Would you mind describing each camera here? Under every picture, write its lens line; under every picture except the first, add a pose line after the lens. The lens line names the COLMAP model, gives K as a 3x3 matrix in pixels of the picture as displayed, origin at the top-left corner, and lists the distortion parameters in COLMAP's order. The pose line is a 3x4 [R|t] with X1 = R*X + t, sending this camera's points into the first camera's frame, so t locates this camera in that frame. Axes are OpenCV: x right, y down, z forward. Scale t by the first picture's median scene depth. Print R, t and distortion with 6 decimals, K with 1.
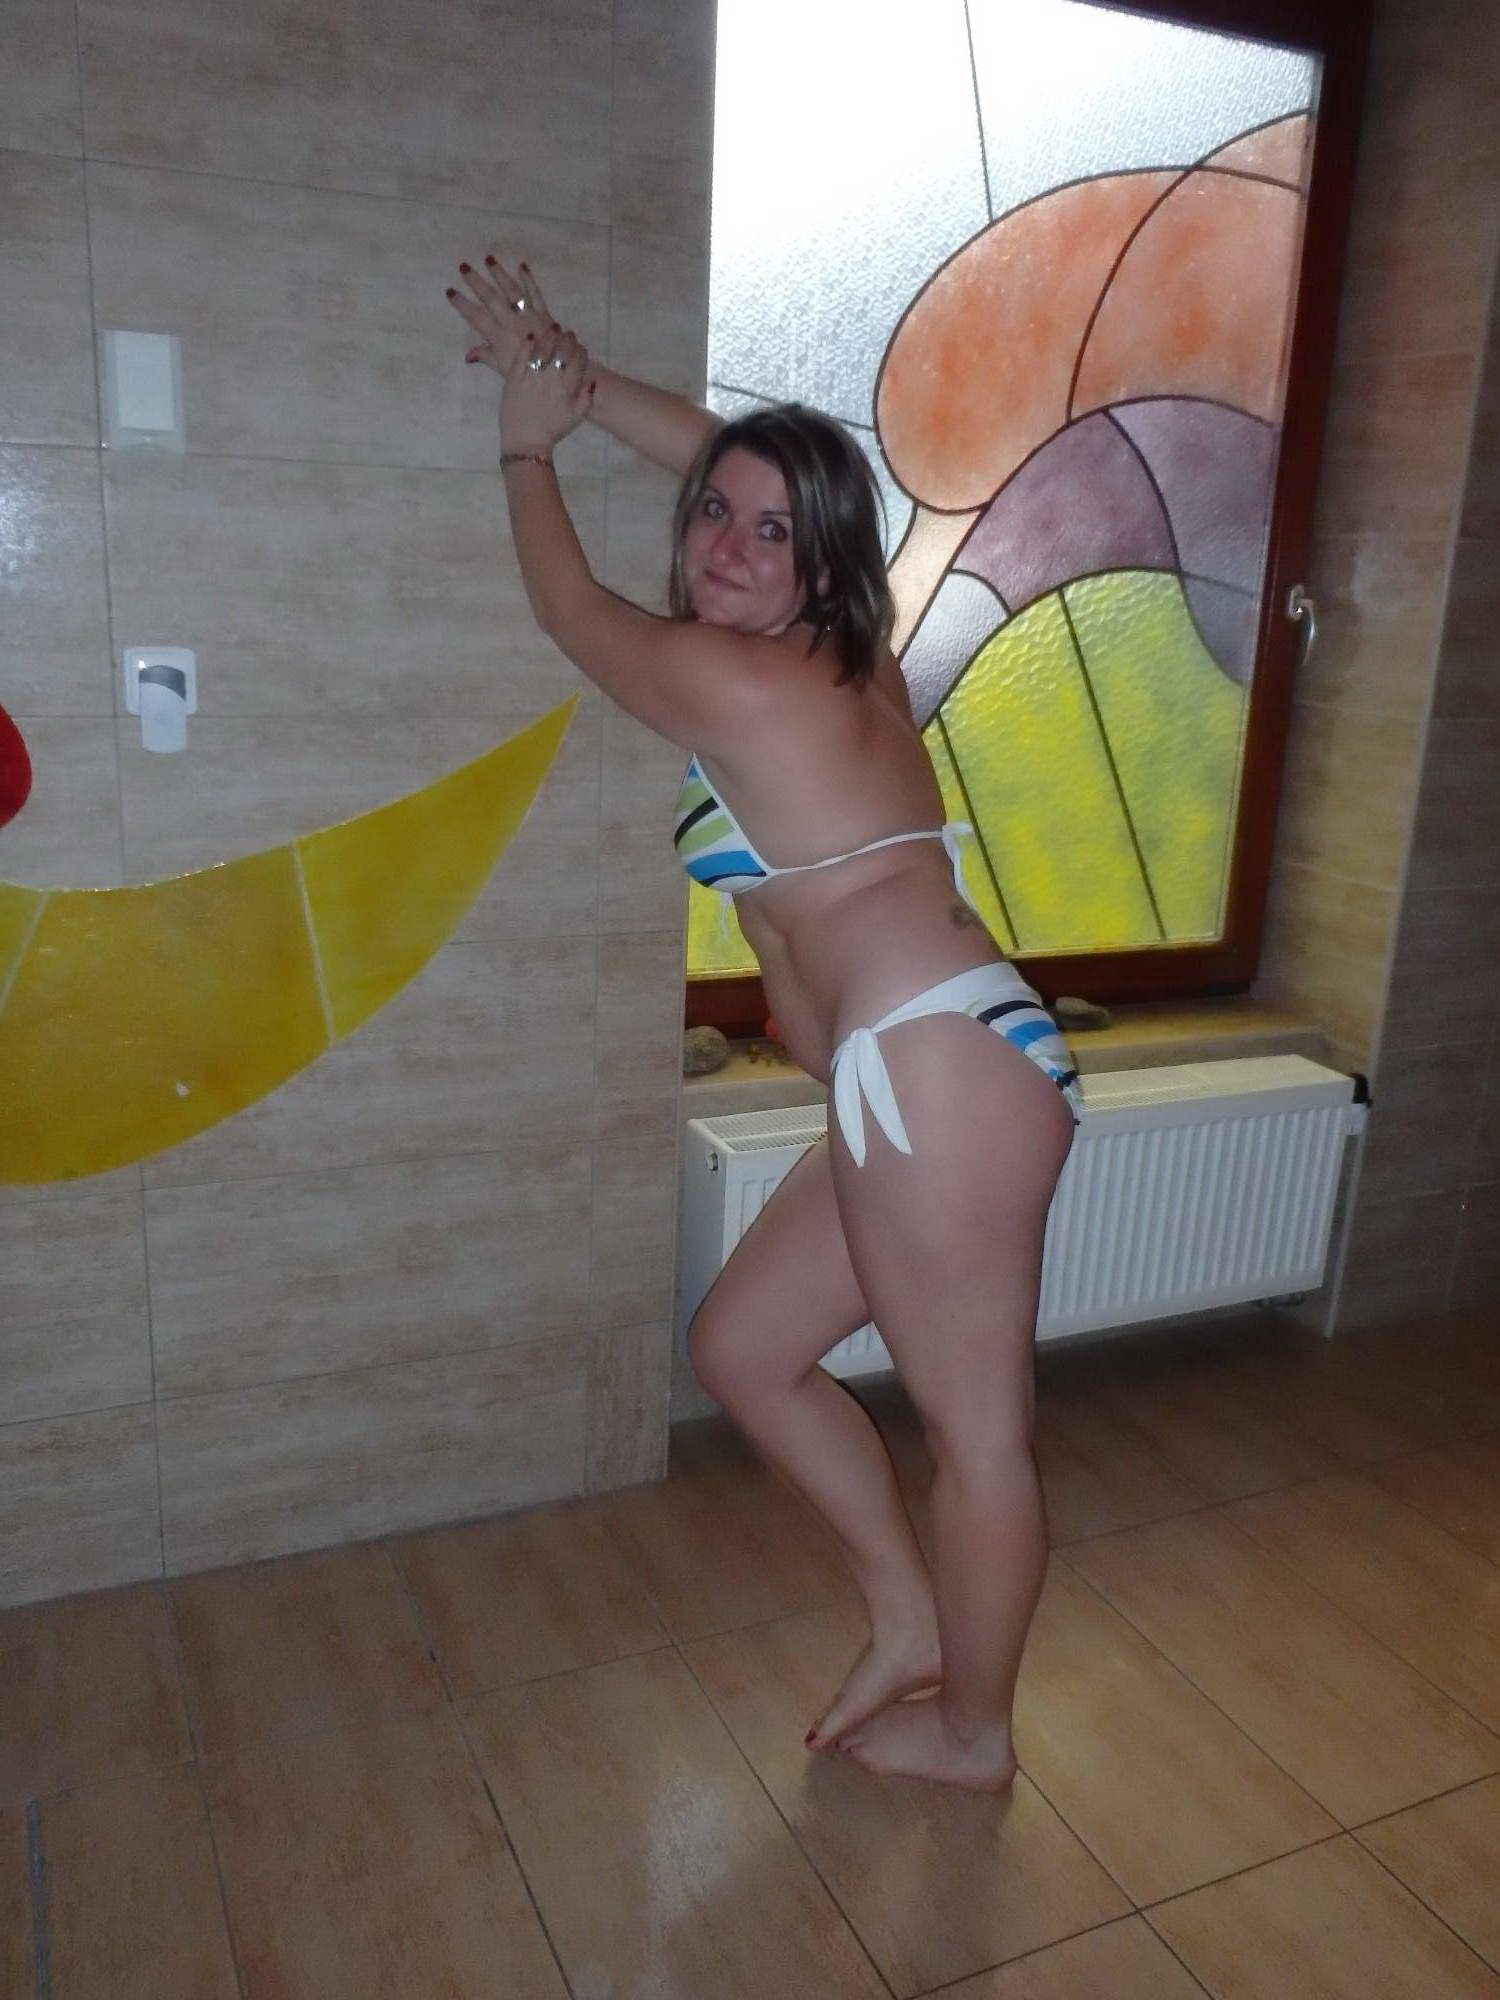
lens RADIAL K [[1639.0, 0, 753.9], [0, 1639.0, 1008.9], [0, 0, 1]] dist [-0.003619, -0.000615]
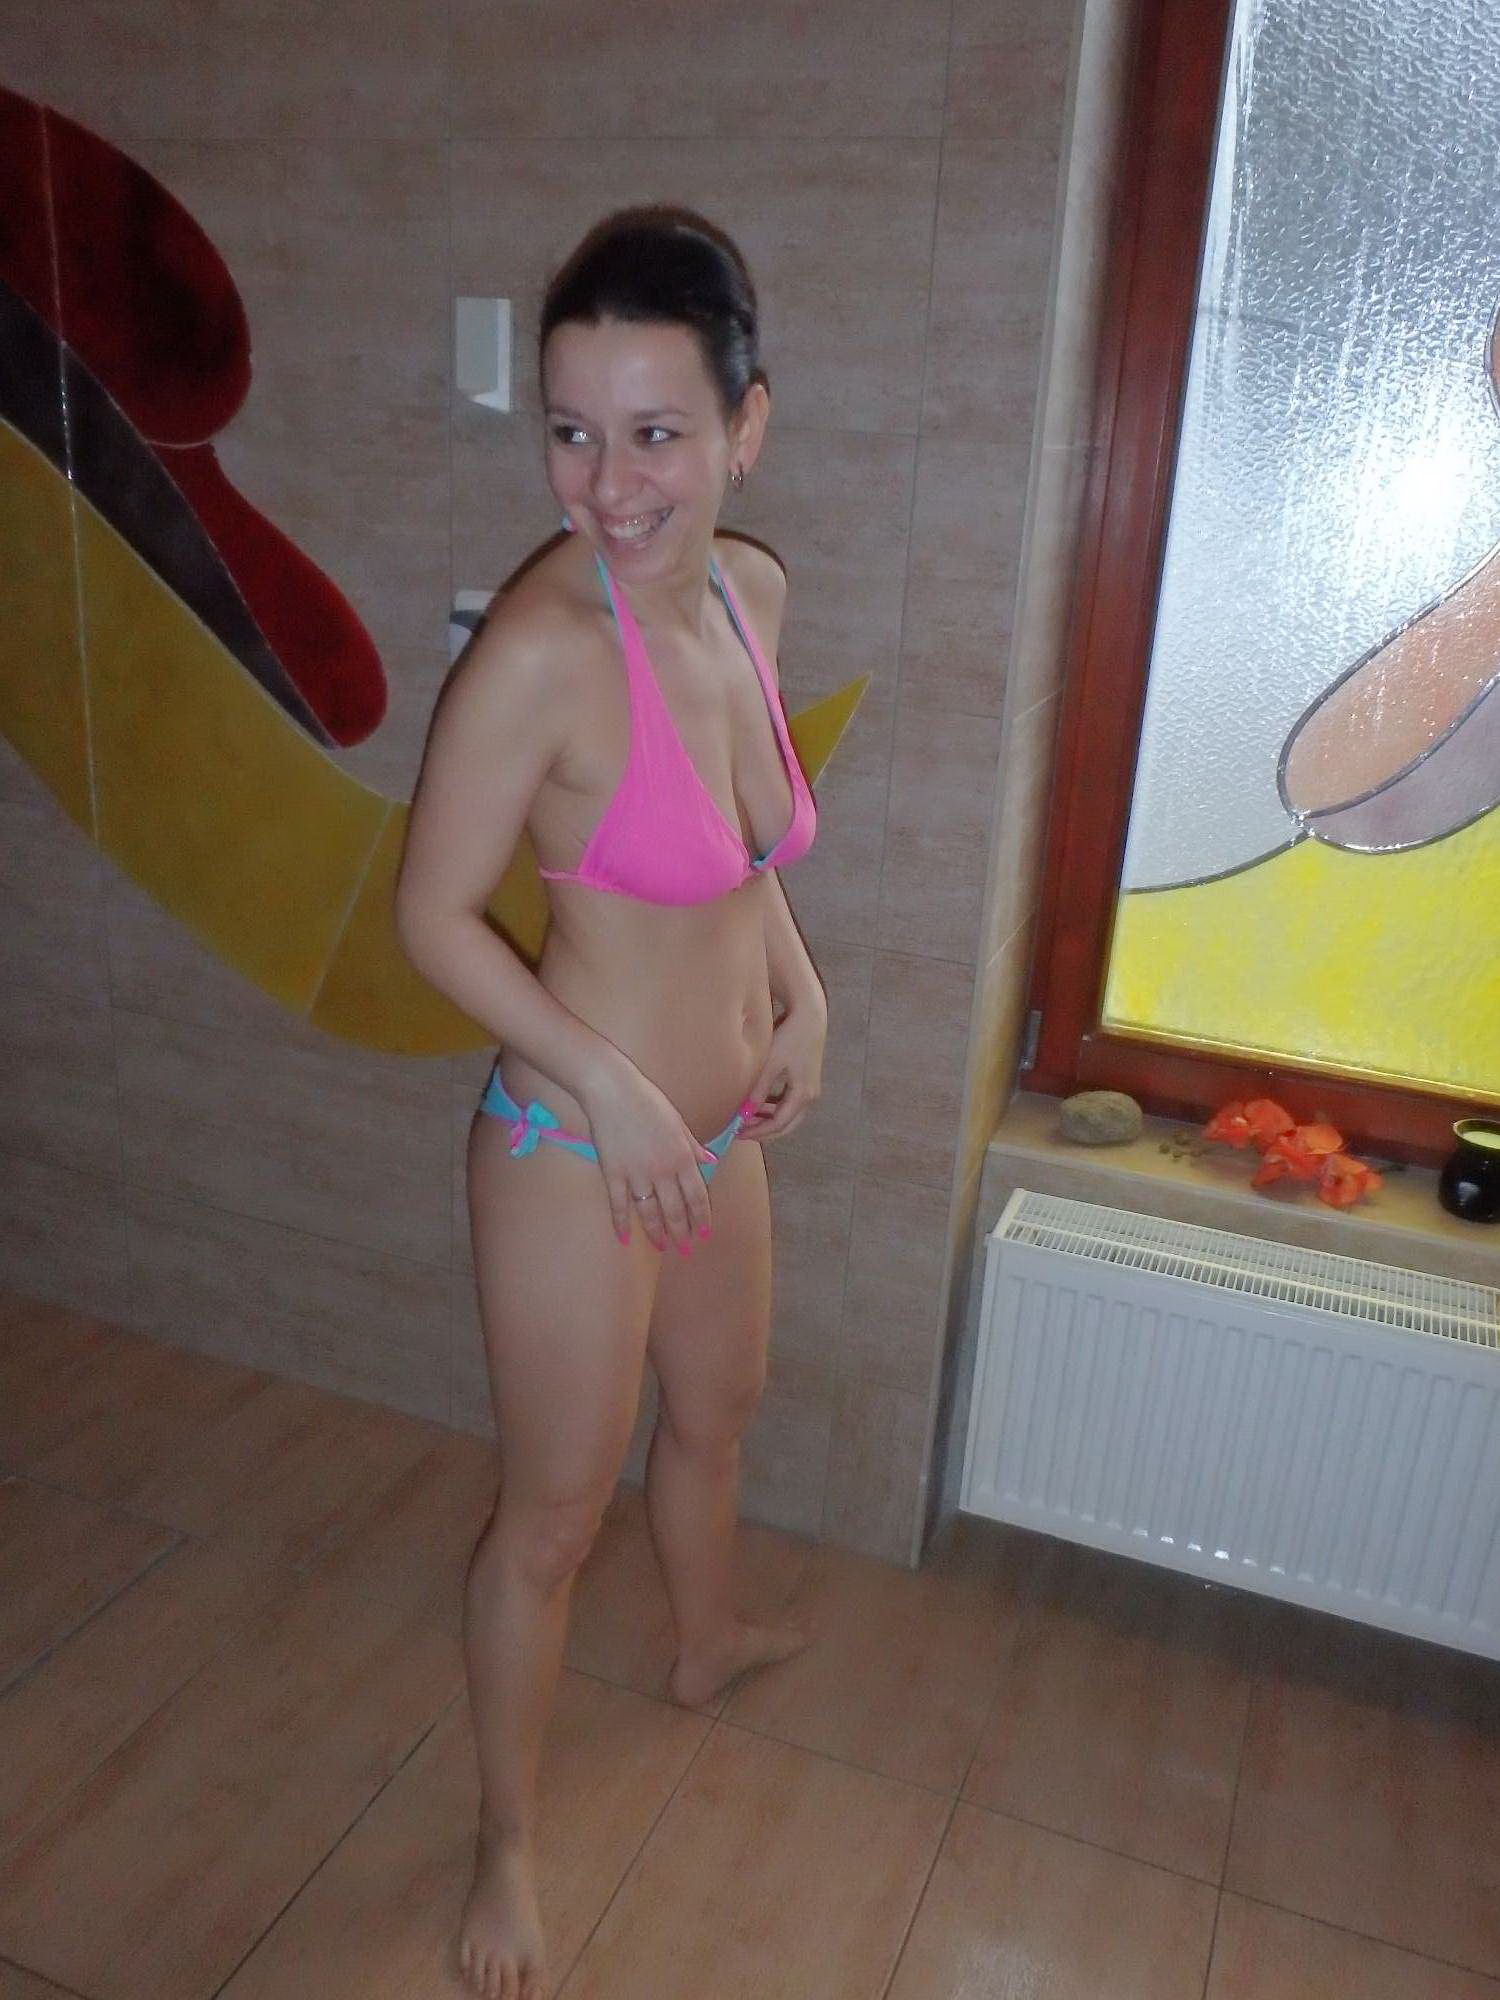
lens RADIAL K [[1639.0, 0, 762.5], [0, 1639.0, 1009.5], [0, 0, 1]] dist [-0.003619, -0.000615]
pose [[0.696676, 0.234437, -0.677998, 0.527408], [-0.222331, 0.969121, 0.106645, -0.104490], [0.682064, 0.076443, 0.727287, 0.342112]]
